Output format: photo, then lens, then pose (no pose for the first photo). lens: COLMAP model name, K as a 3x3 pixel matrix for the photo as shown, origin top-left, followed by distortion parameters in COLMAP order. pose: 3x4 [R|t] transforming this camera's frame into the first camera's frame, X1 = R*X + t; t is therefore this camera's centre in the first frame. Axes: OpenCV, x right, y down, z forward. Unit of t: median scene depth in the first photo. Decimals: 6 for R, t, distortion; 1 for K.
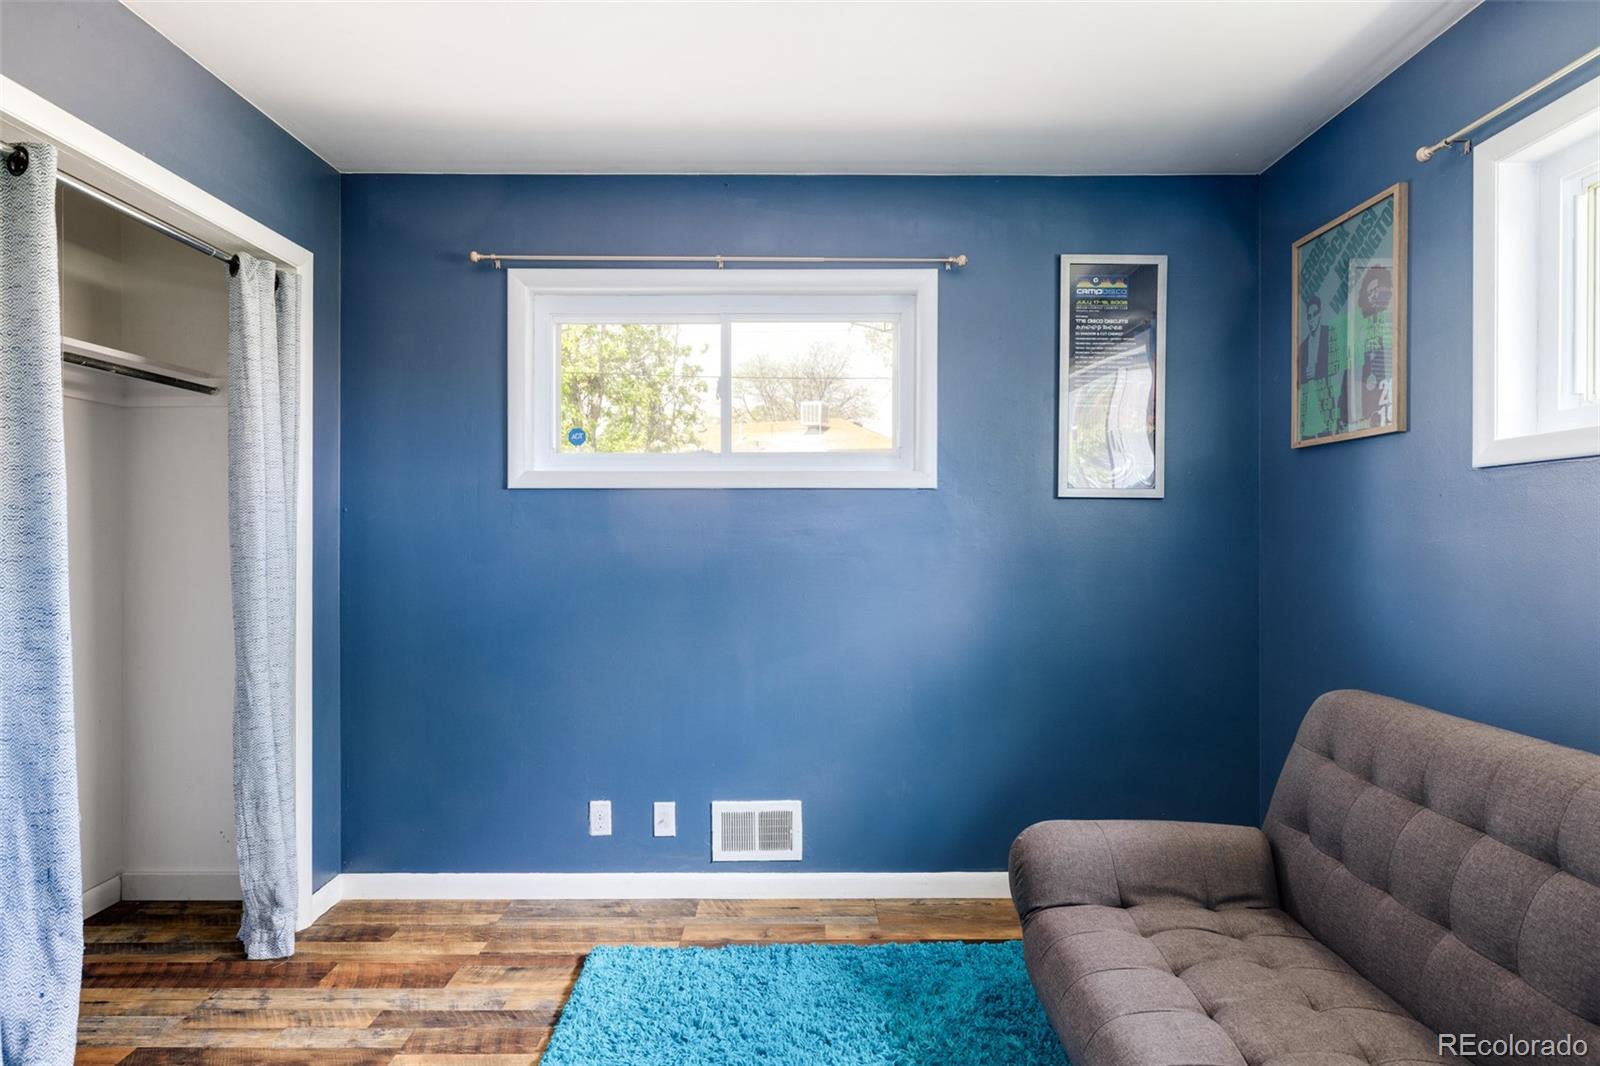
lens RADIAL K [[886.8, 0, 802.0], [0, 886.8, 534.9], [0, 0, 1]] dist [-0.002186, 0.000134]
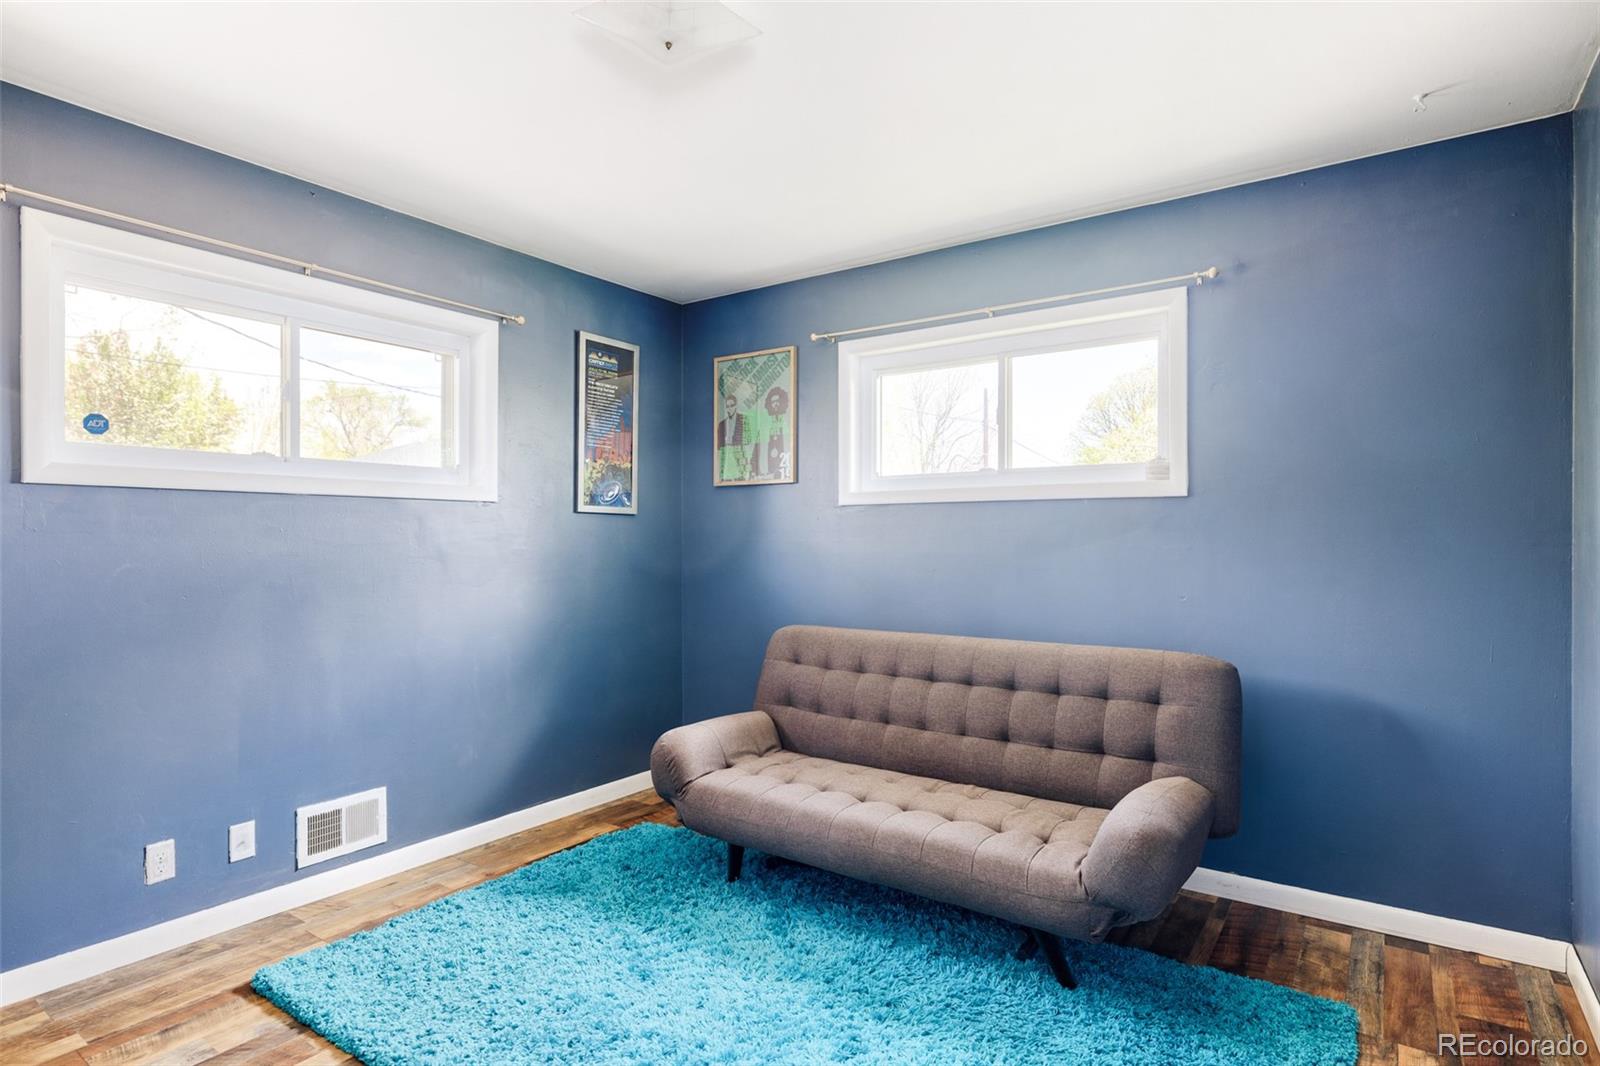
lens RADIAL K [[826.7, 0, 801.9], [0, 826.7, 534.8], [0, 0, 1]] dist [0.004542, -0.000247]
pose [[0.585924, 0.003307, 0.810359, -0.575494], [0.000317, 0.999991, -0.004310, -0.002496], [-0.810366, 0.002782, 0.585917, -0.003753]]
